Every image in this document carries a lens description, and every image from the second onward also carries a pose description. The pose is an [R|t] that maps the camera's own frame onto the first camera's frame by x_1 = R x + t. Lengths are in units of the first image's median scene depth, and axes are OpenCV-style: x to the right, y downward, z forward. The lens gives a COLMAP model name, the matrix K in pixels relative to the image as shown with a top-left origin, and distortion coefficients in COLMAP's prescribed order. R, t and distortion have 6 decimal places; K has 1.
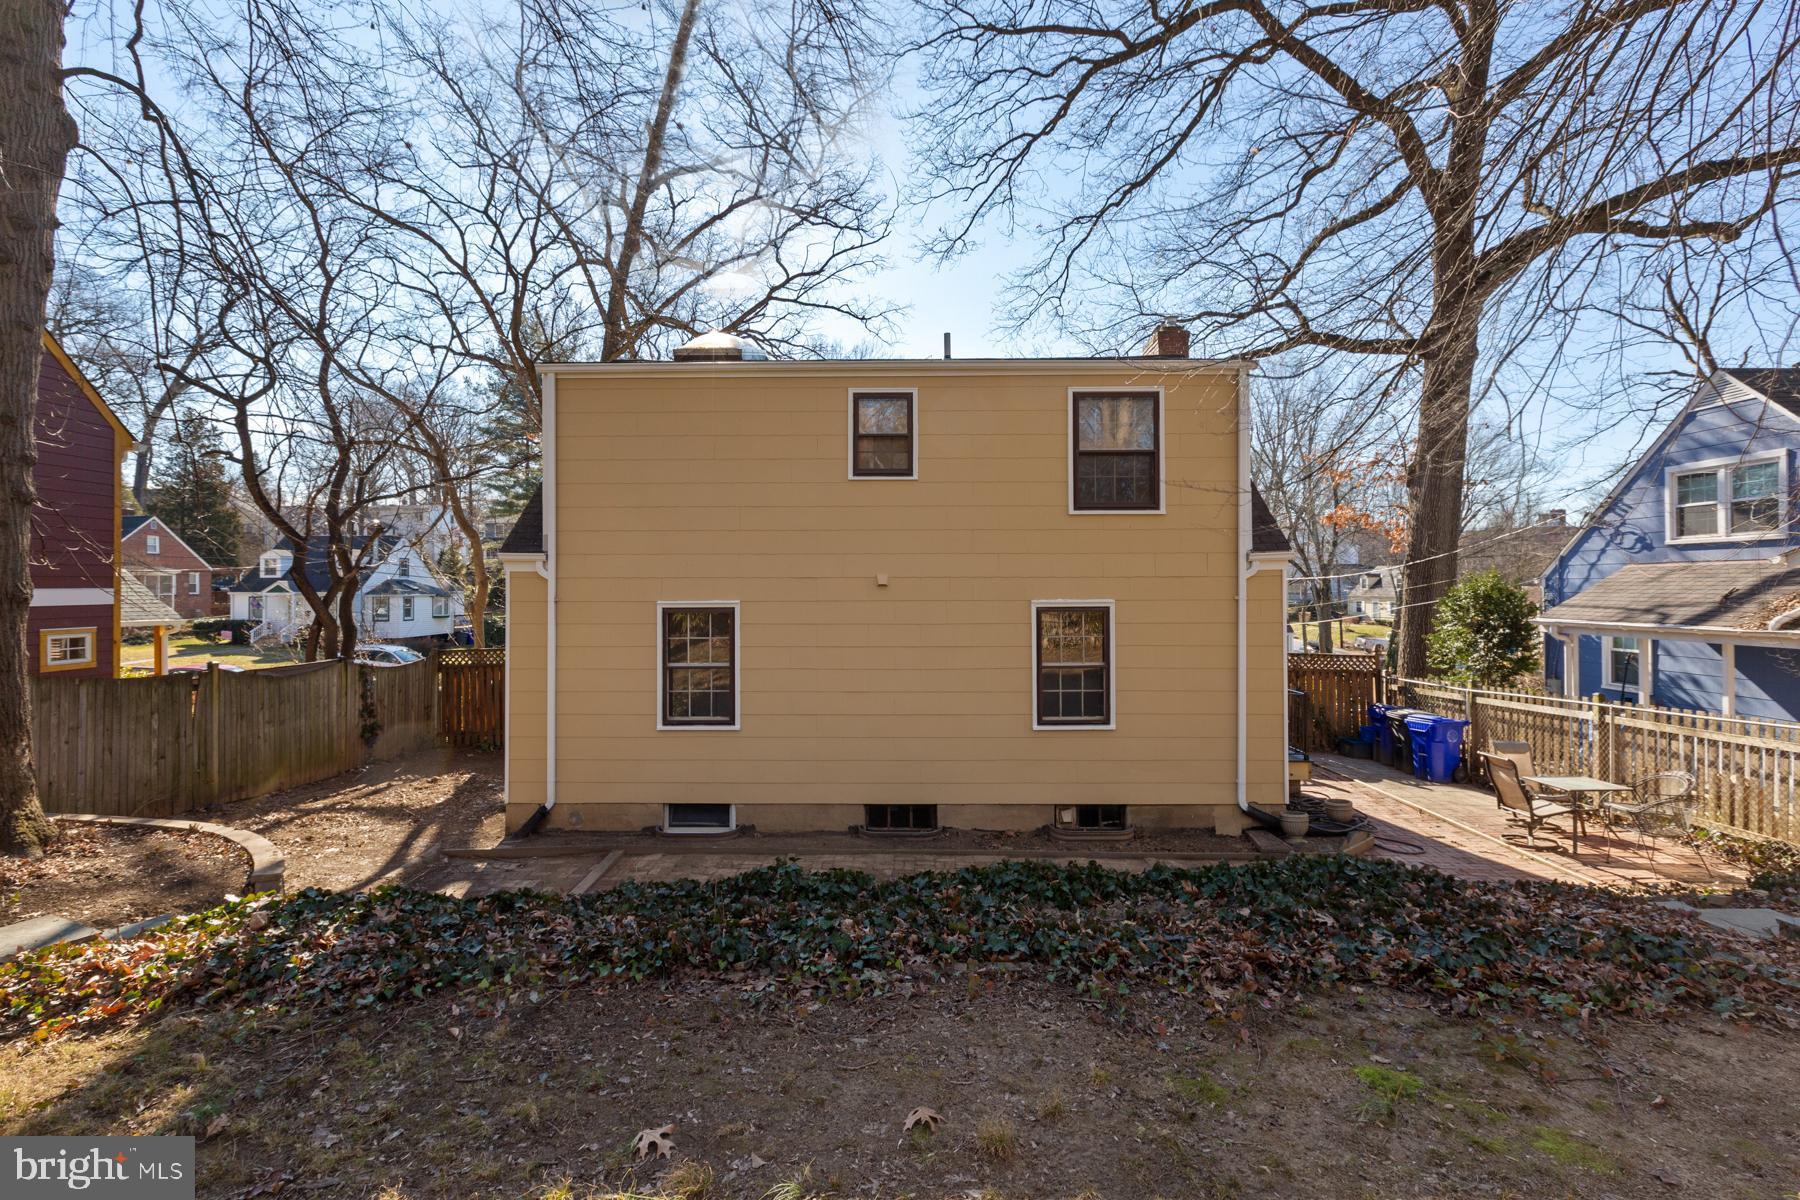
lens RADIAL K [[805.9, 0, 892.9], [0, 805.9, 591.3], [0, 0, 1]] dist [0.002448, -0.000444]
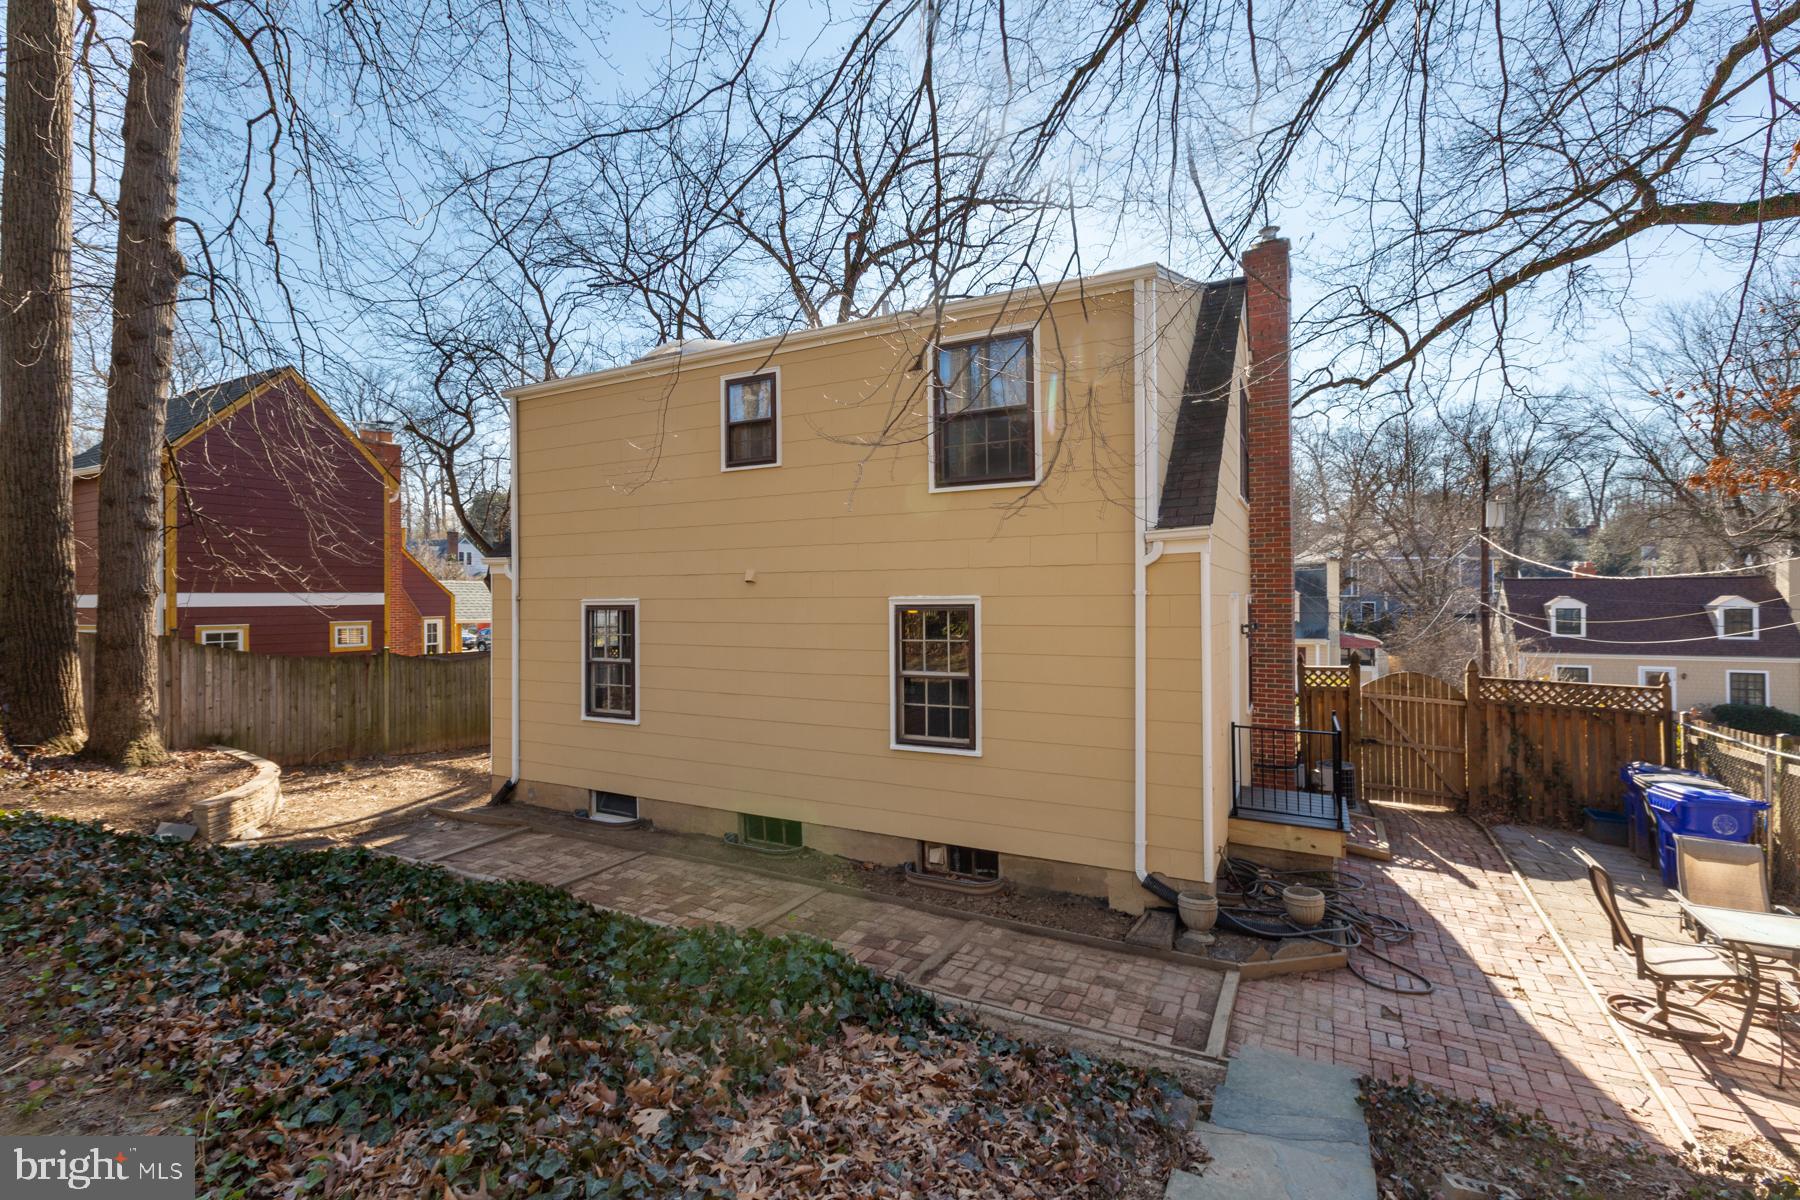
lens RADIAL K [[805.9, 0, 890.4], [0, 805.9, 602.2], [0, 0, 1]] dist [0.002448, -0.000444]
pose [[0.889696, -0.000734, -0.456552, 0.552195], [0.000474, 1.000000, -0.000684, 0.017190], [0.456553, 0.000392, 0.889696, 0.236057]]
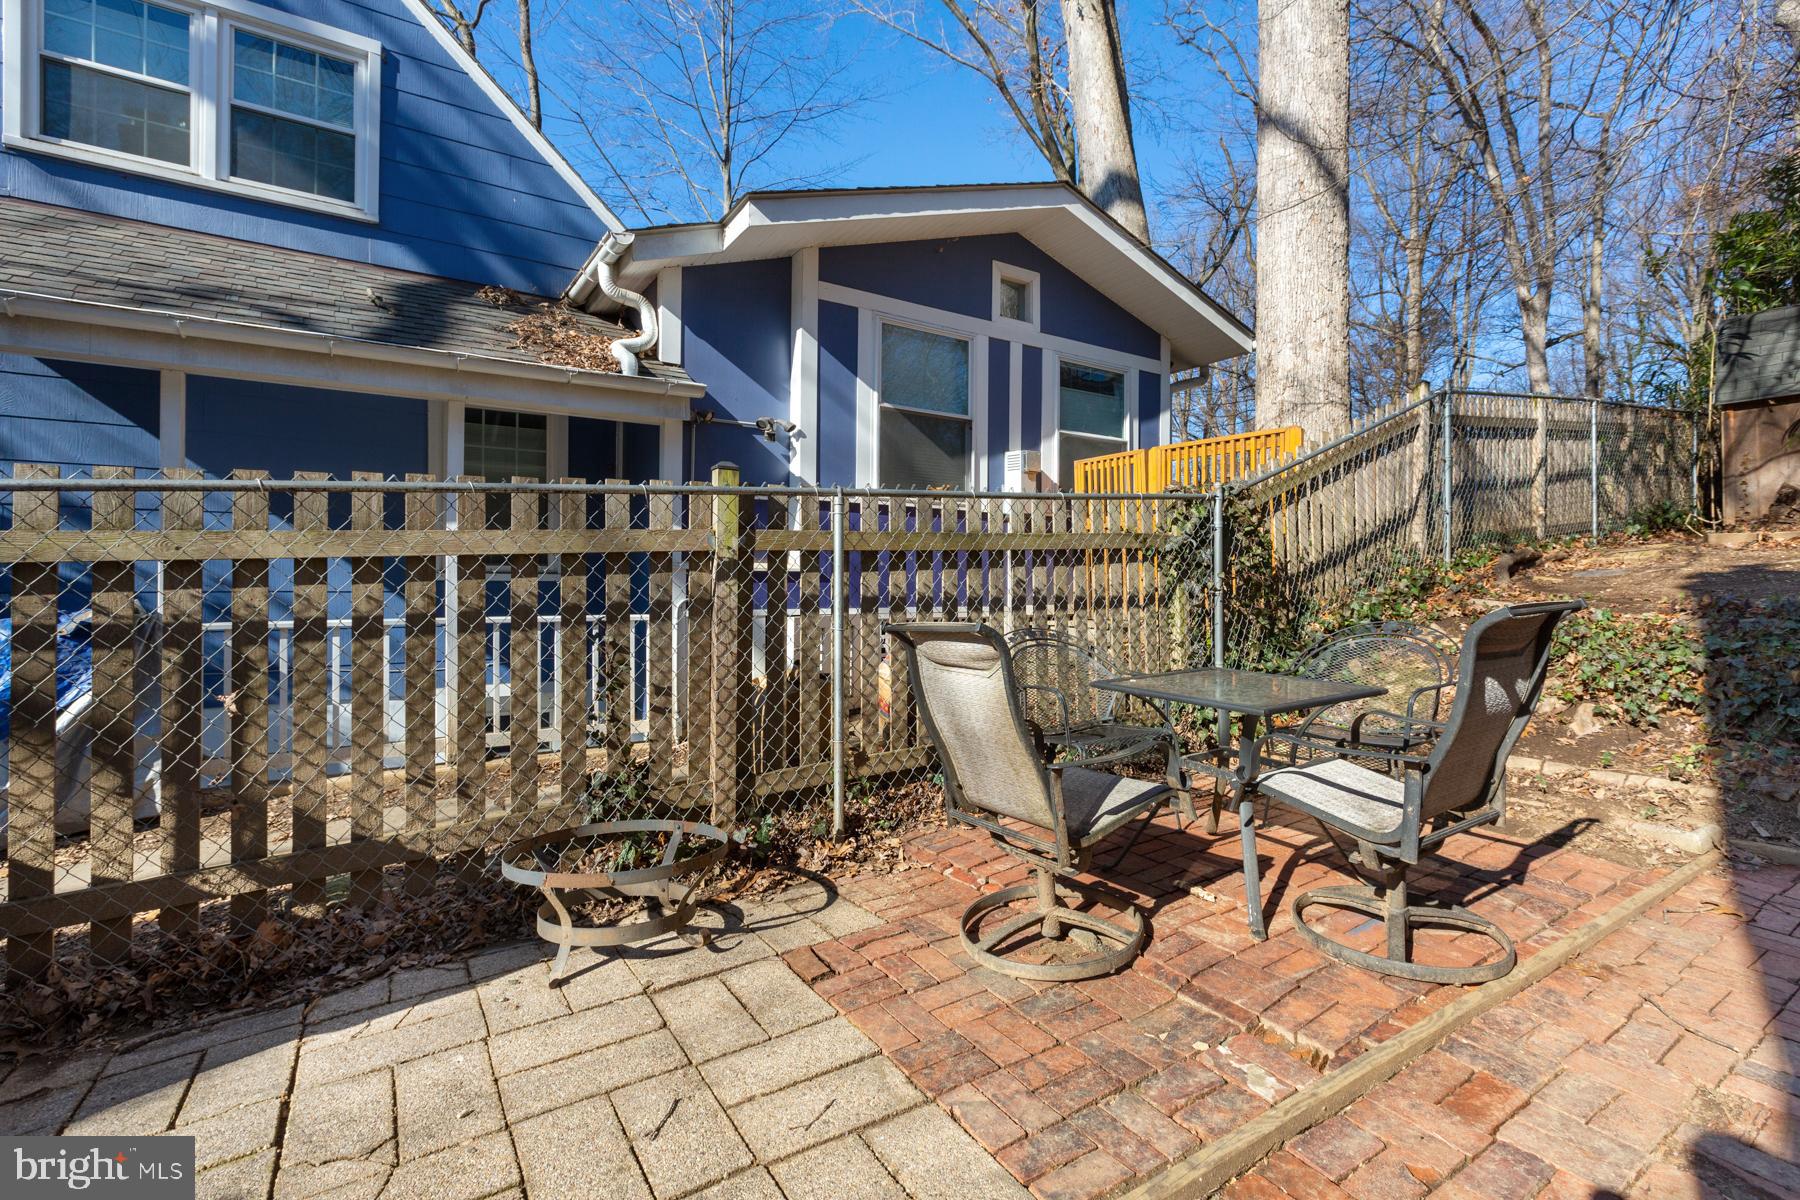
lens RADIAL K [[805.9, 0, 901.5], [0, 805.9, 586.4], [0, 0, 1]] dist [0.002448, -0.000444]
pose [[-0.589402, -0.001192, 0.807839, 0.616554], [0.005096, 0.999974, 0.005194, 0.198877], [-0.807824, 0.007178, -0.589380, 1.270506]]
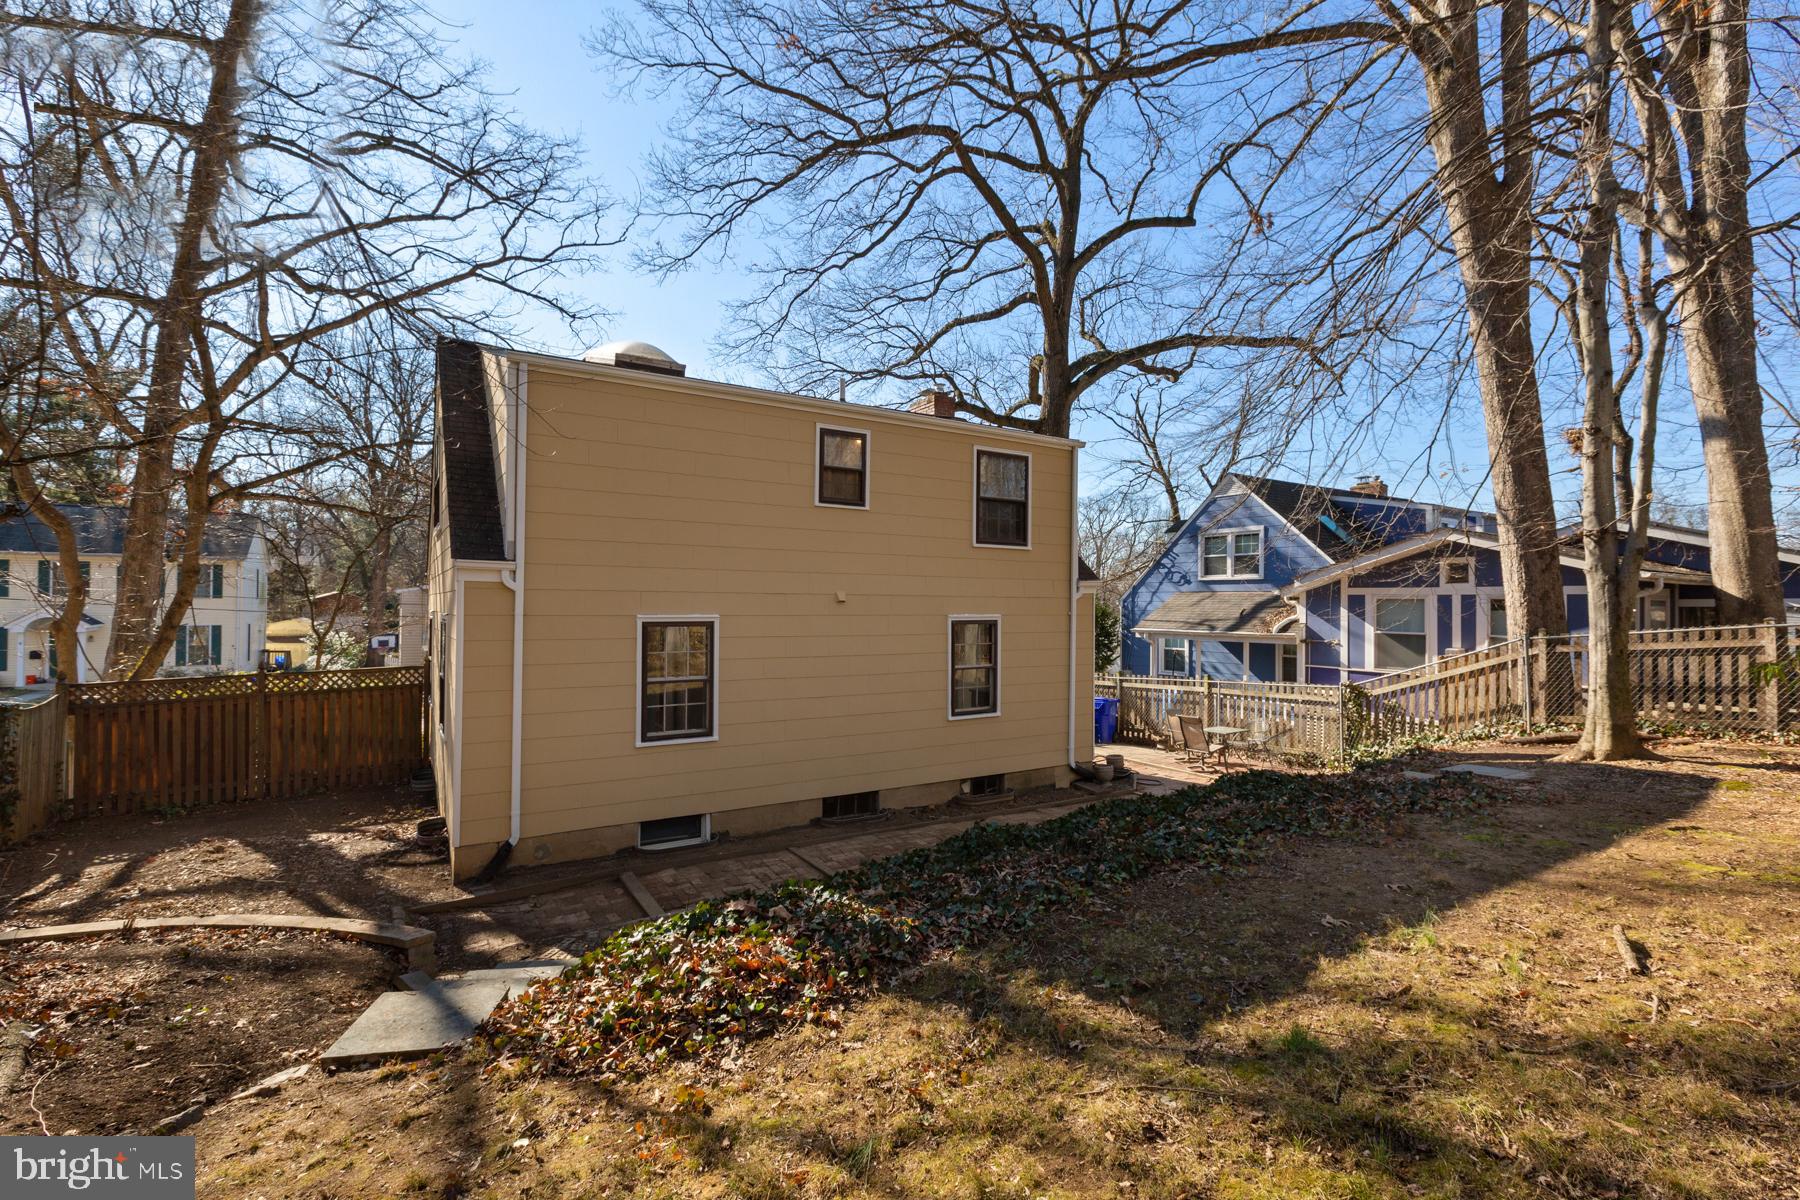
lens RADIAL K [[805.9, 0, 888.9], [0, 805.9, 605.2], [0, 0, 1]] dist [0.002448, -0.000444]
pose [[0.840617, 0.008438, 0.541564, -0.559860], [-0.007022, 0.999964, -0.004680, 0.002694], [-0.541584, 0.000132, 0.840646, 0.015115]]
